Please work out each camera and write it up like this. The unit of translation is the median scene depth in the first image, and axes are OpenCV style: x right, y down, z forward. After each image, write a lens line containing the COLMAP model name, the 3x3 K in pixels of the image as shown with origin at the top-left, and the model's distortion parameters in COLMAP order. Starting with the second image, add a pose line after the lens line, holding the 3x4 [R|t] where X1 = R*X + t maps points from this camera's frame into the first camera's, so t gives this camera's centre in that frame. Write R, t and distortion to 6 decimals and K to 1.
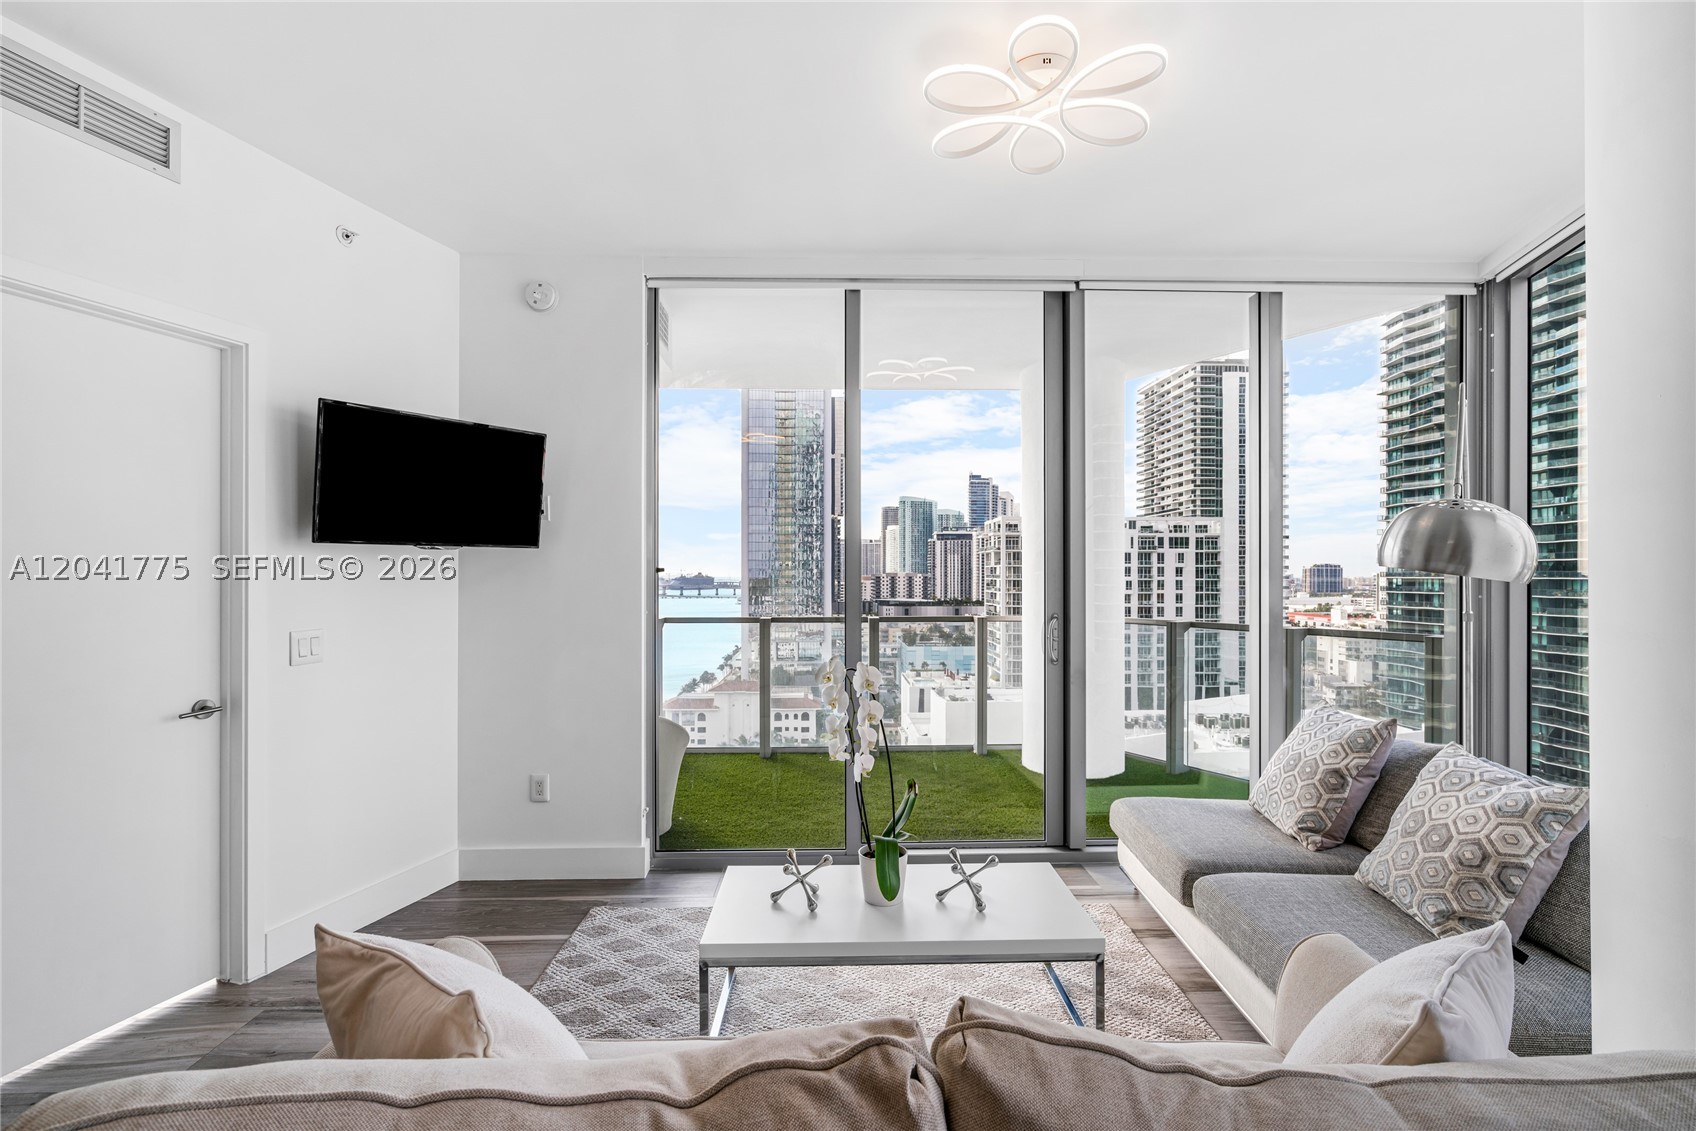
lens RADIAL K [[763.9, 0, 838.4], [0, 763.9, 578.9], [0, 0, 1]] dist [-0.006087, 0.002690]
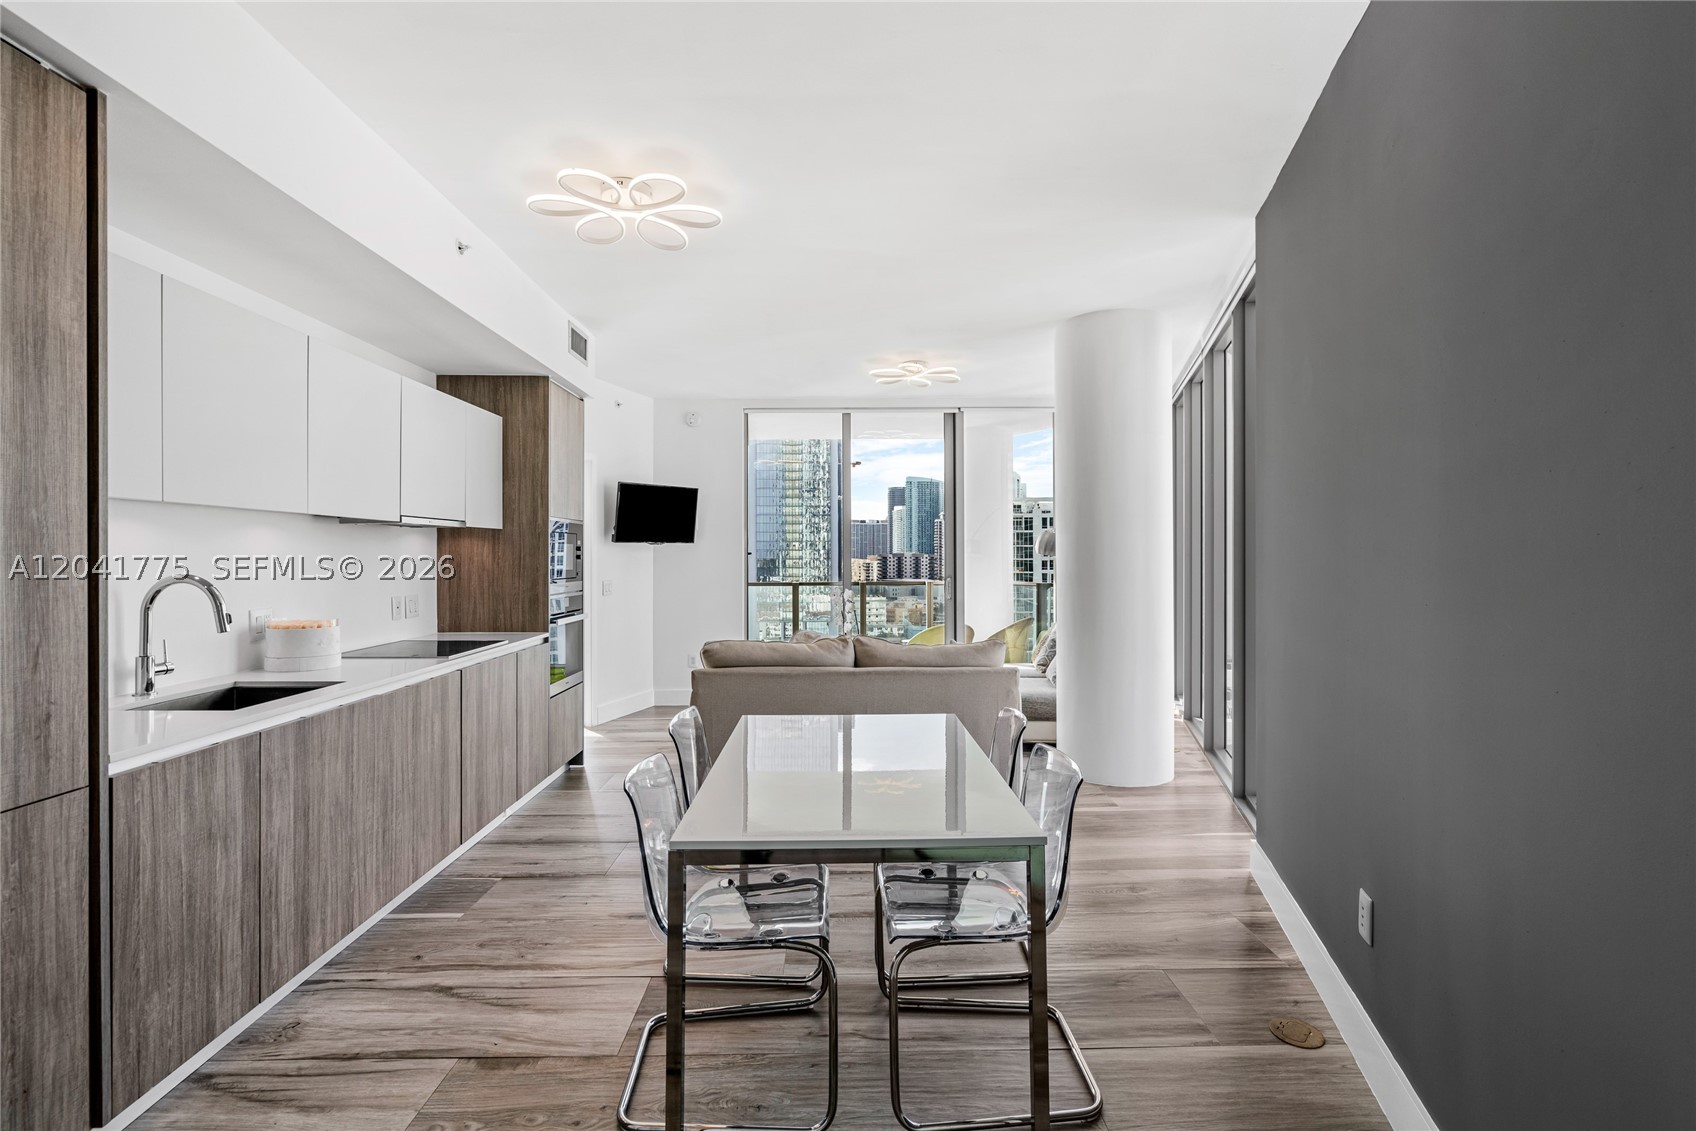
lens RADIAL K [[763.9, 0, 834.4], [0, 763.9, 567.2], [0, 0, 1]] dist [-0.006087, 0.002690]
pose [[0.999896, -0.001769, -0.014343, 0.014768], [0.001916, 0.999946, 0.010212, 0.002582], [0.014324, -0.010239, 0.999845, -1.001161]]
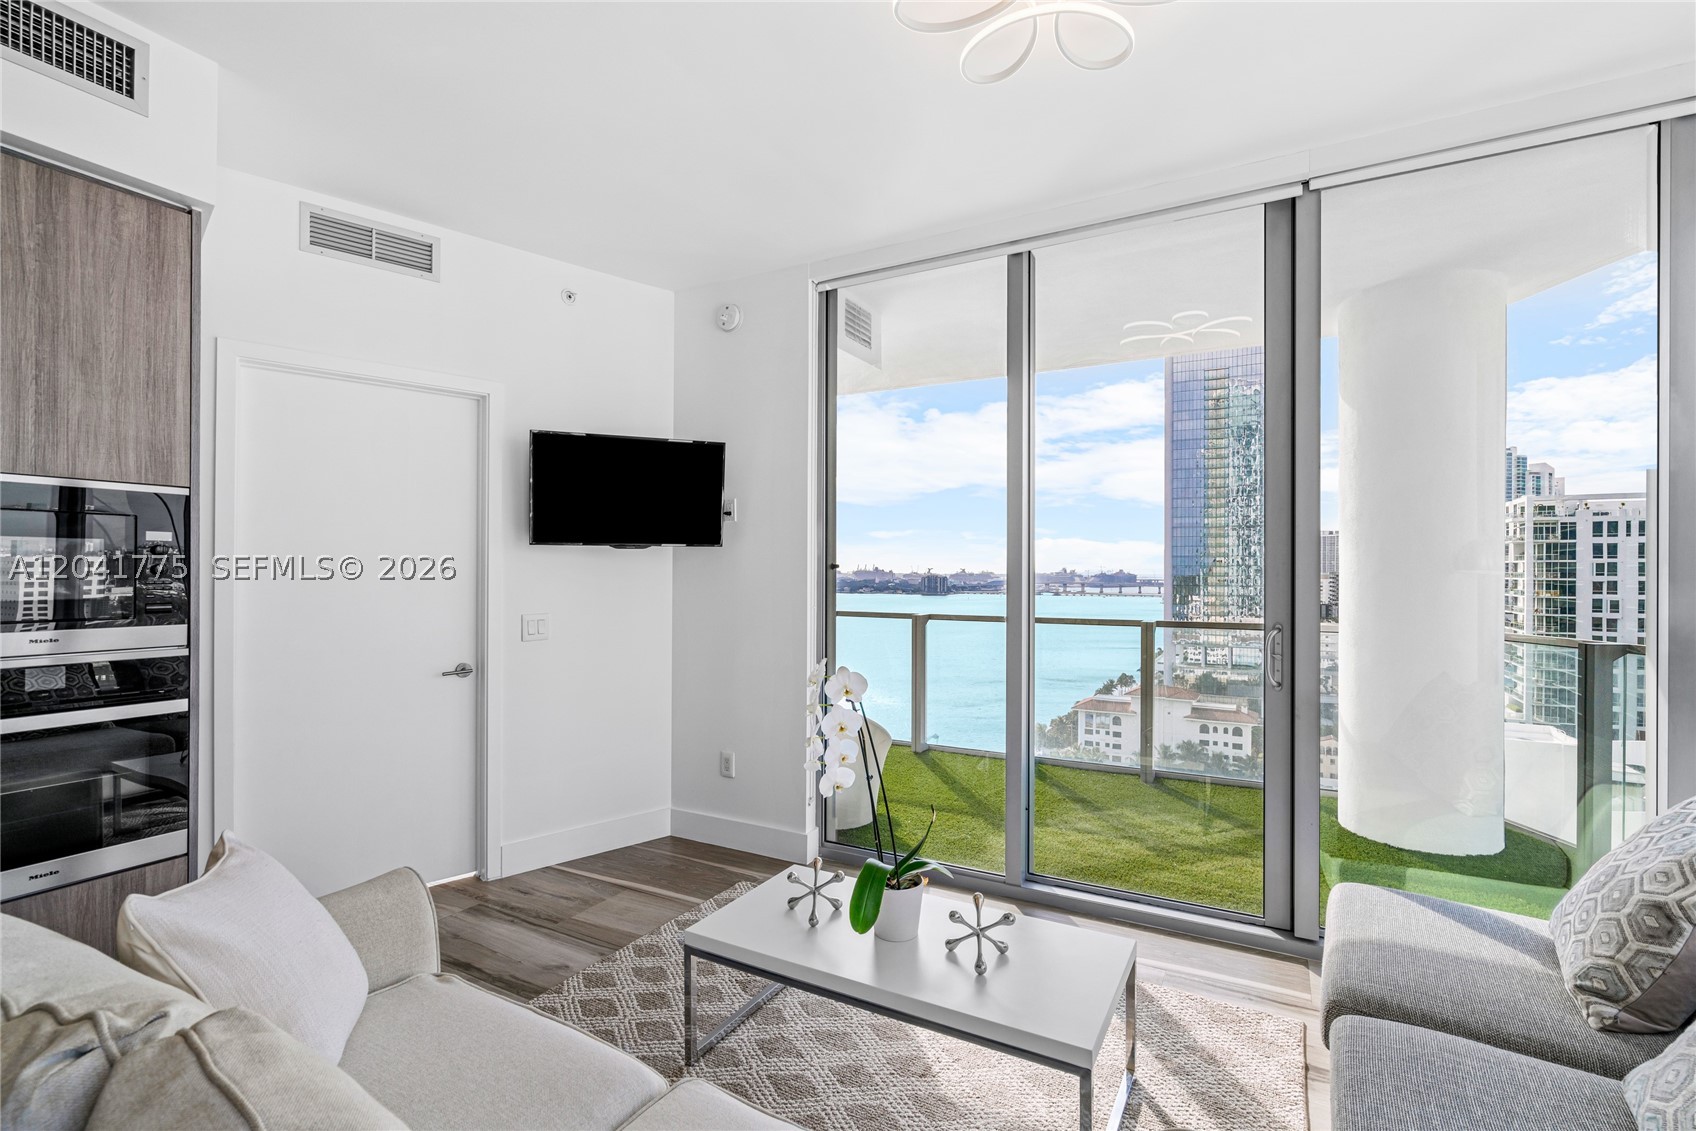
lens RADIAL K [[763.9, 0, 840.7], [0, 763.9, 574.2], [0, 0, 1]] dist [-0.006087, 0.002690]
pose [[0.863696, 0.005095, -0.503988, 0.297559], [-0.005955, 0.999982, -0.000095, -0.001193], [0.503978, 0.003083, 0.863711, 0.125386]]
